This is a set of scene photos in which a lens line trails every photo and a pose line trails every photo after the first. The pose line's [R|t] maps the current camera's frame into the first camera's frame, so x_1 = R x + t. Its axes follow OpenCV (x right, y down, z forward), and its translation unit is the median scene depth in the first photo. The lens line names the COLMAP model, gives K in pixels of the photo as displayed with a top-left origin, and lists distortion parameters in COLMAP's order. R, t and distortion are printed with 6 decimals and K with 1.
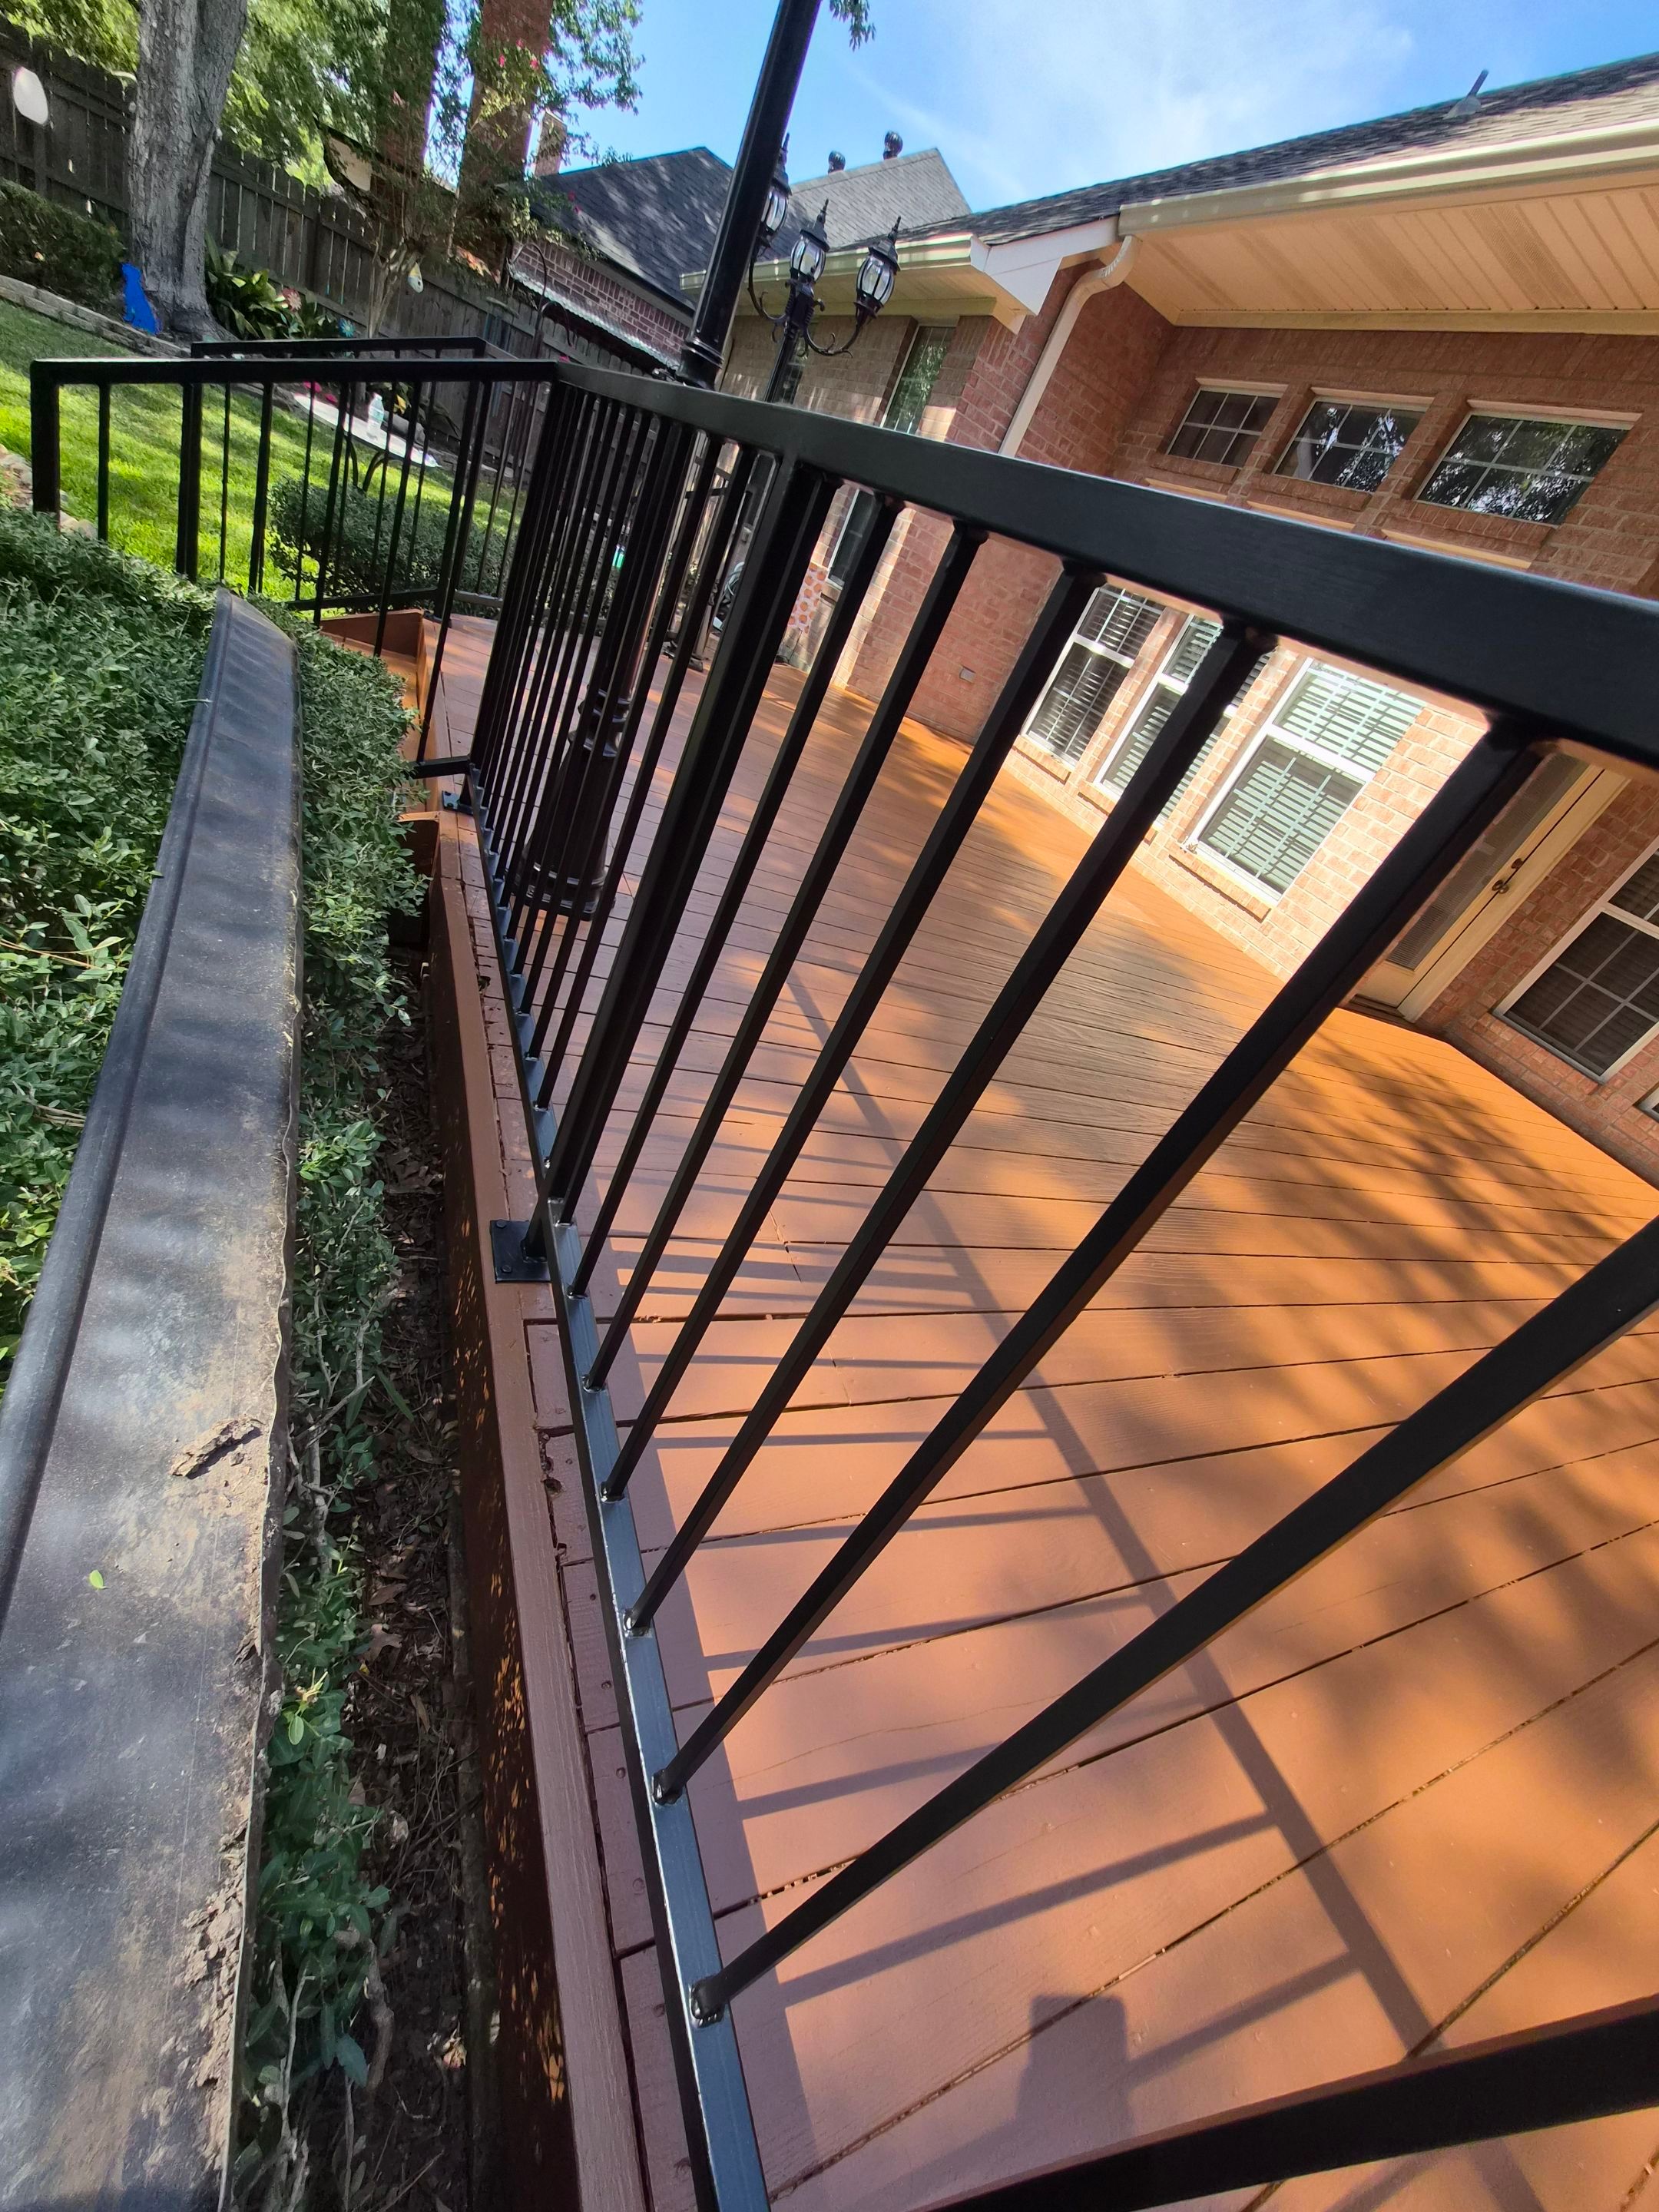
lens RADIAL K [[869.1, 0, 835.7], [0, 869.1, 1109.6], [0, 0, 1]] dist [-0.002050, 0.000536]
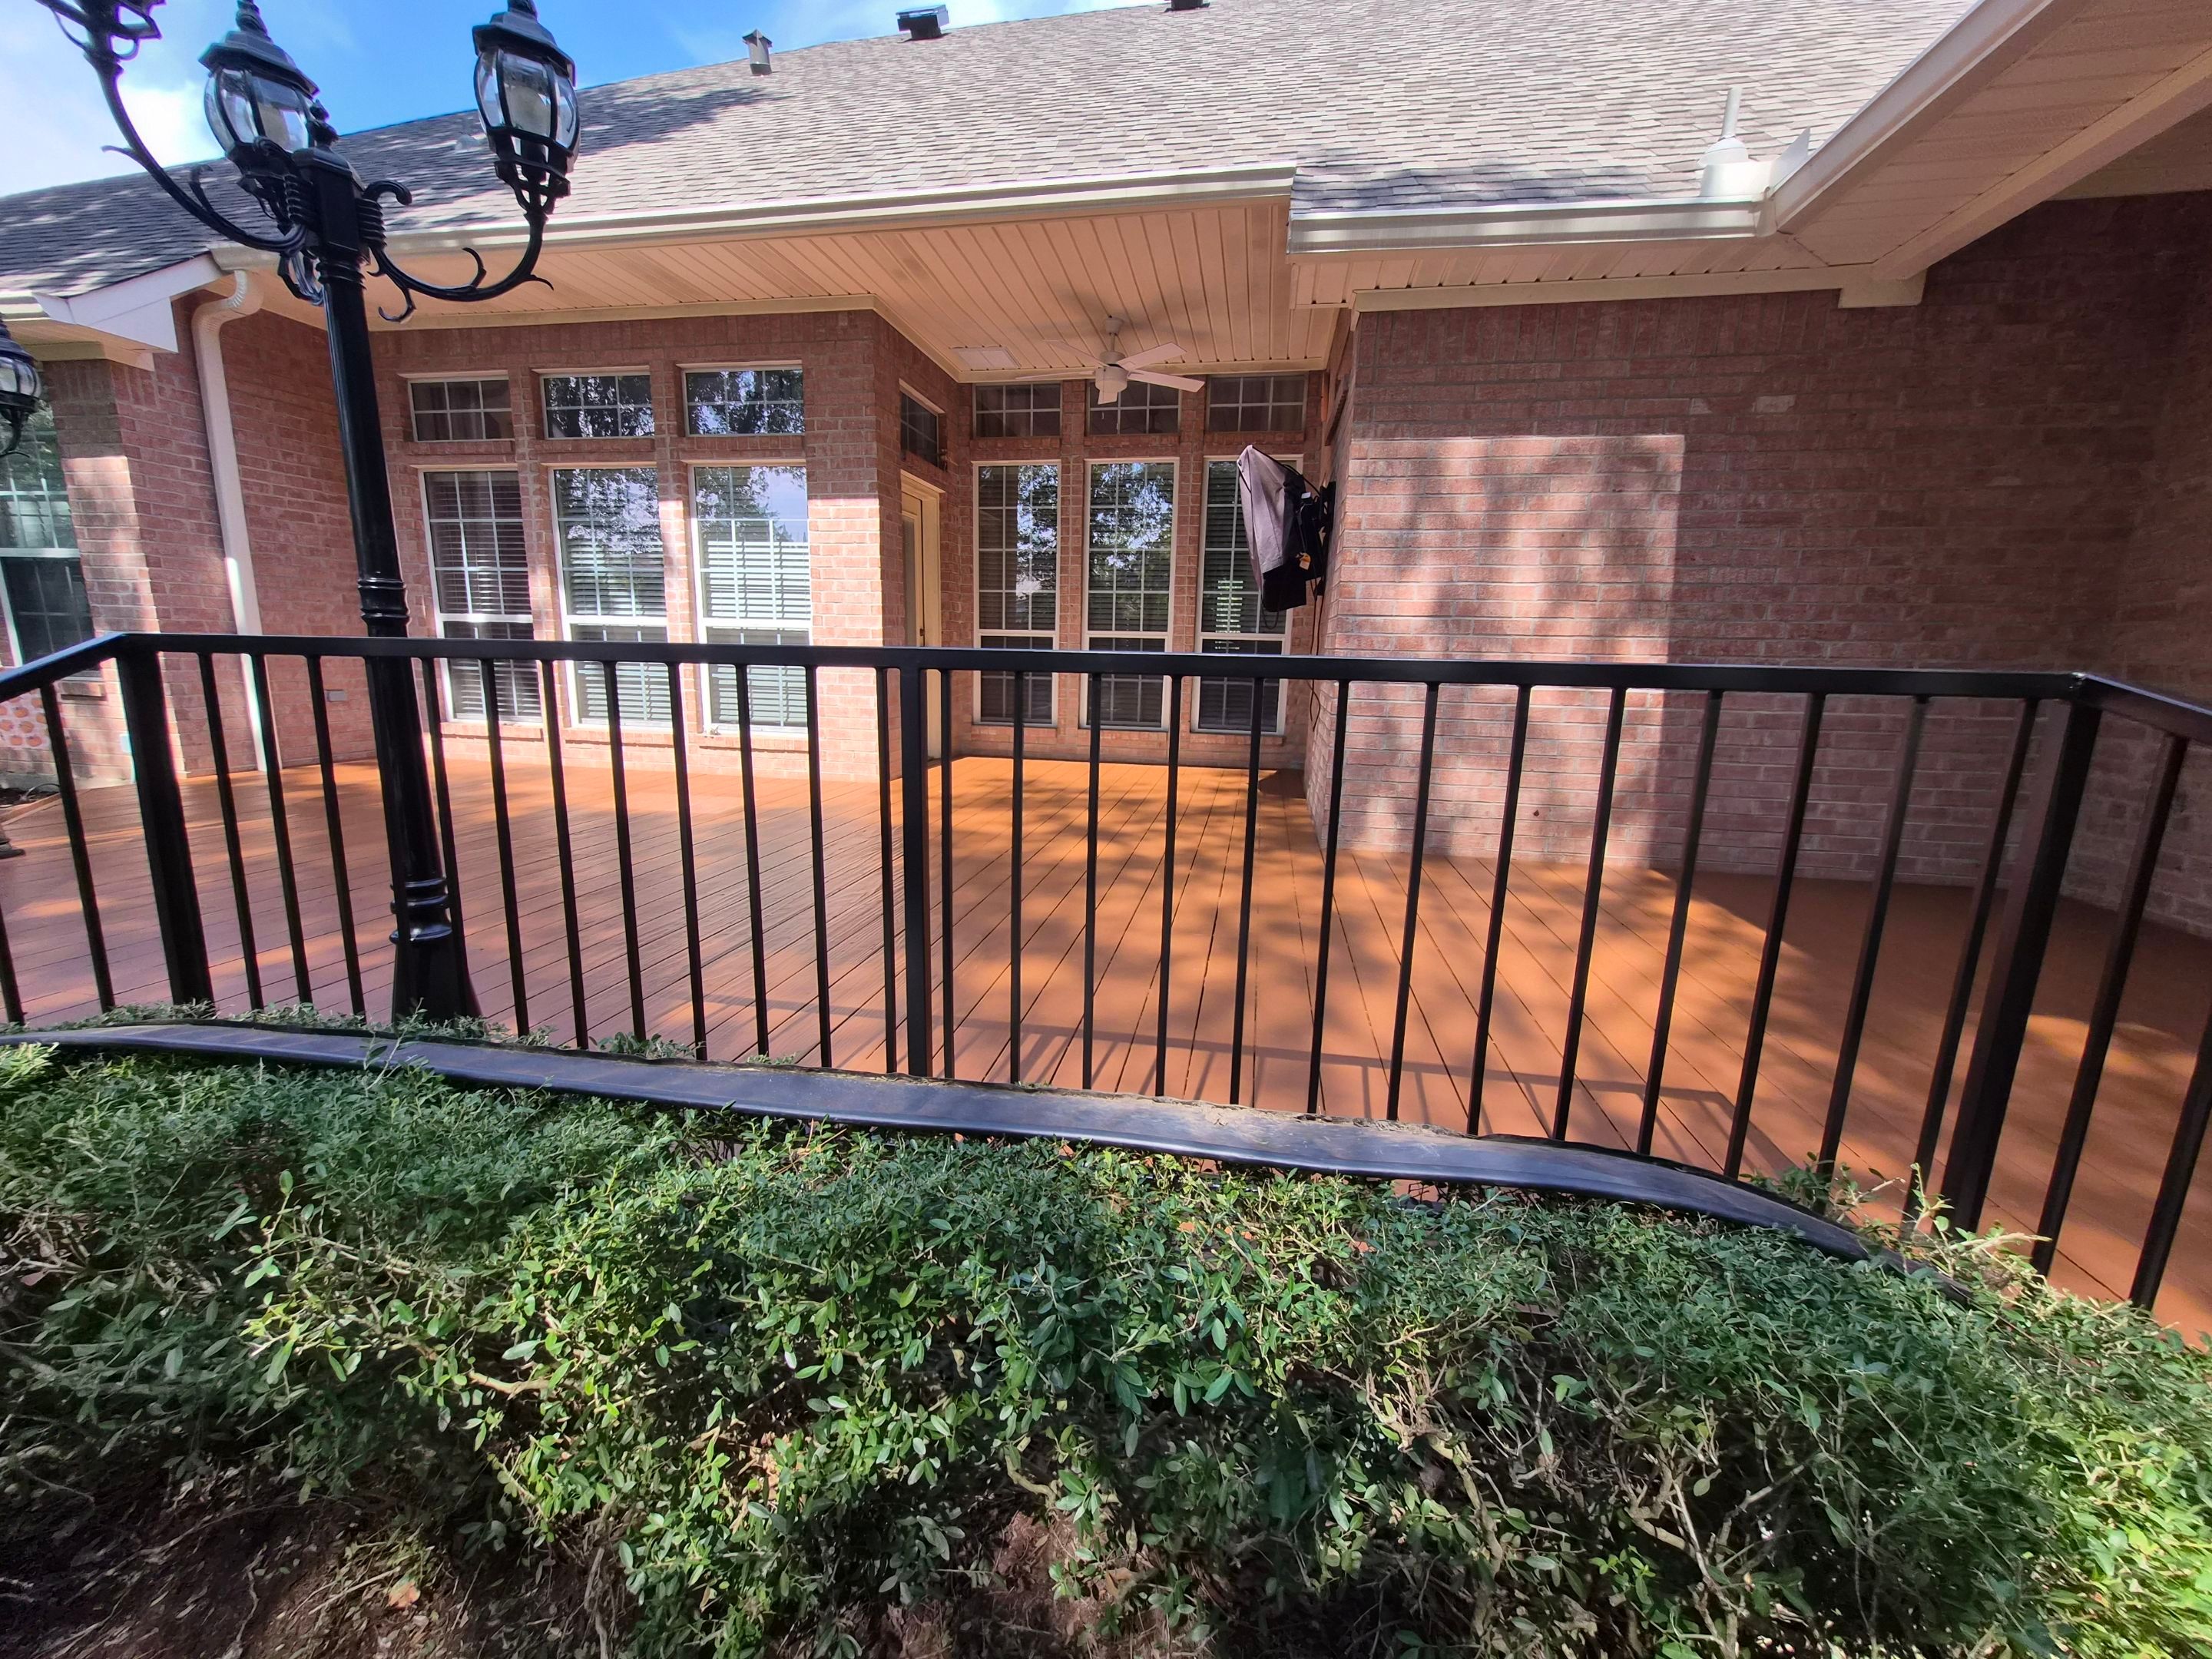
lens RADIAL K [[869.1, 0, 1101.8], [0, 869.1, 817.2], [0, 0, 1]] dist [-0.002050, 0.000536]
pose [[0.500104, -0.530555, 0.684403, -0.155092], [0.623996, 0.768783, 0.140004, -0.061023], [-0.600437, 0.357048, 0.715536, -0.054676]]
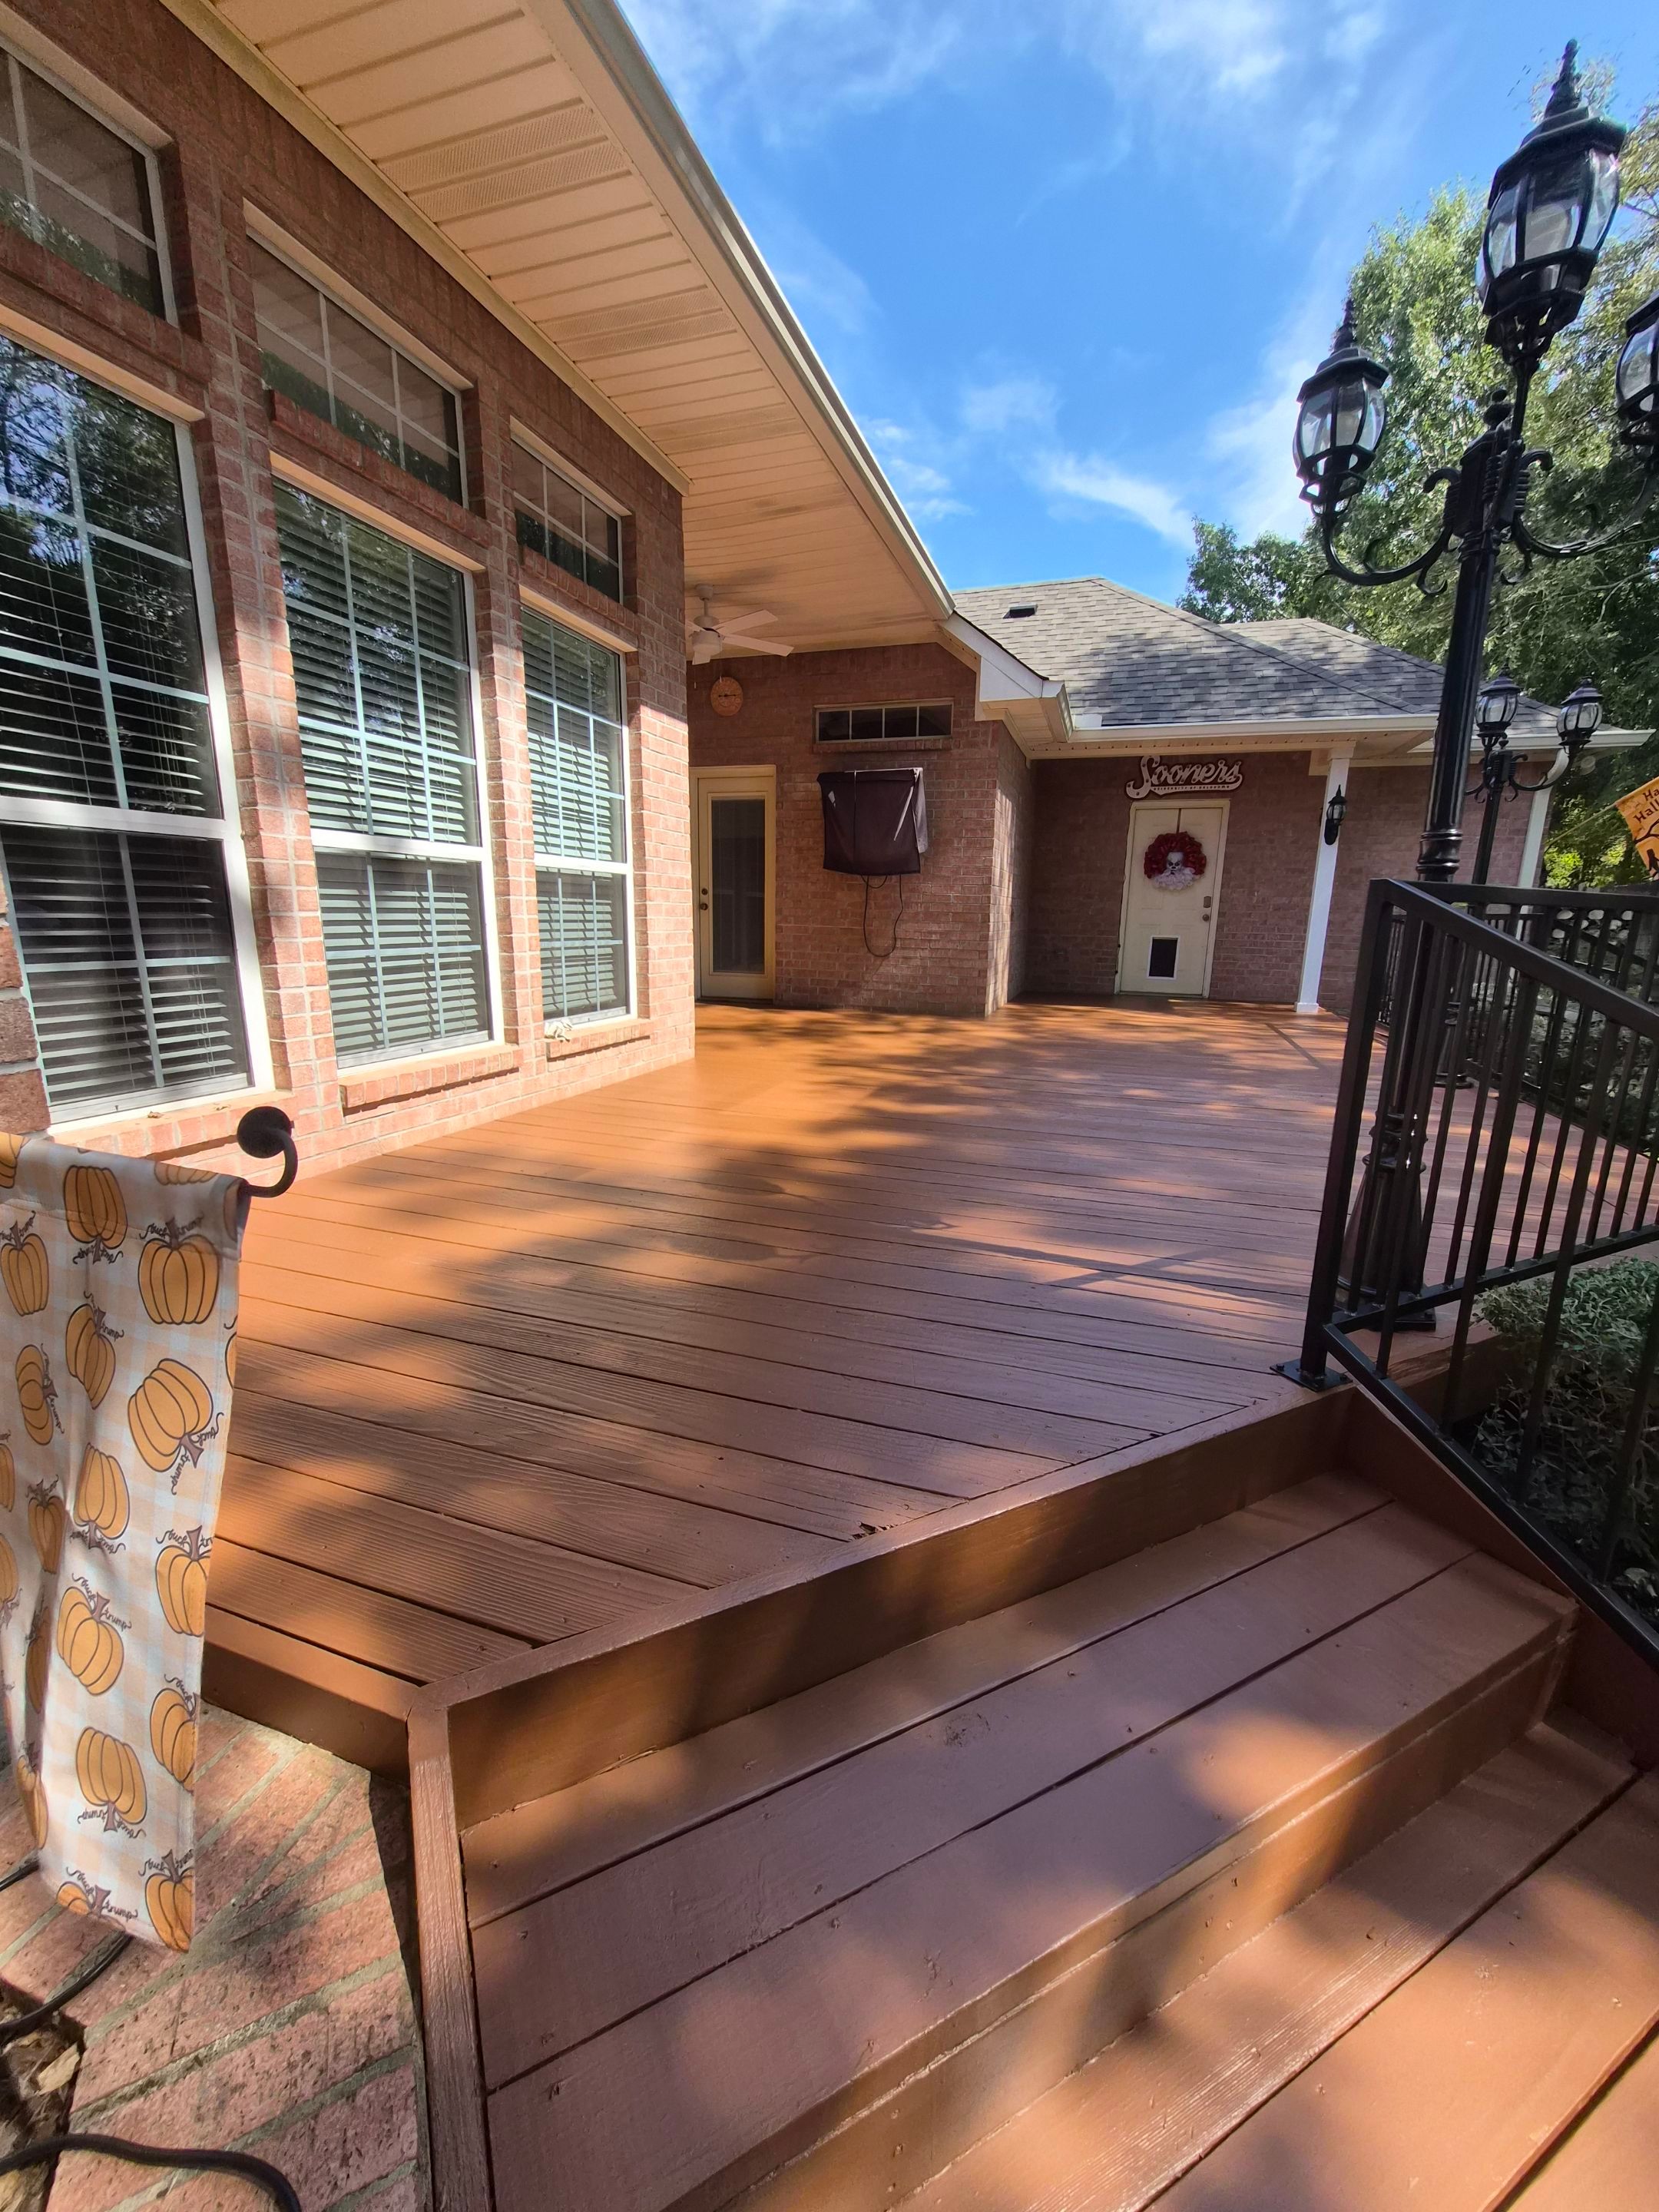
lens RADIAL K [[869.1, 0, 834.8], [0, 869.1, 1110.3], [0, 0, 1]] dist [-0.002050, 0.000536]
pose [[-0.687042, -0.536866, 0.489641, -0.130874], [0.084713, 0.610085, 0.787794, -0.775298], [-0.721663, 0.582727, -0.373674, 1.089811]]
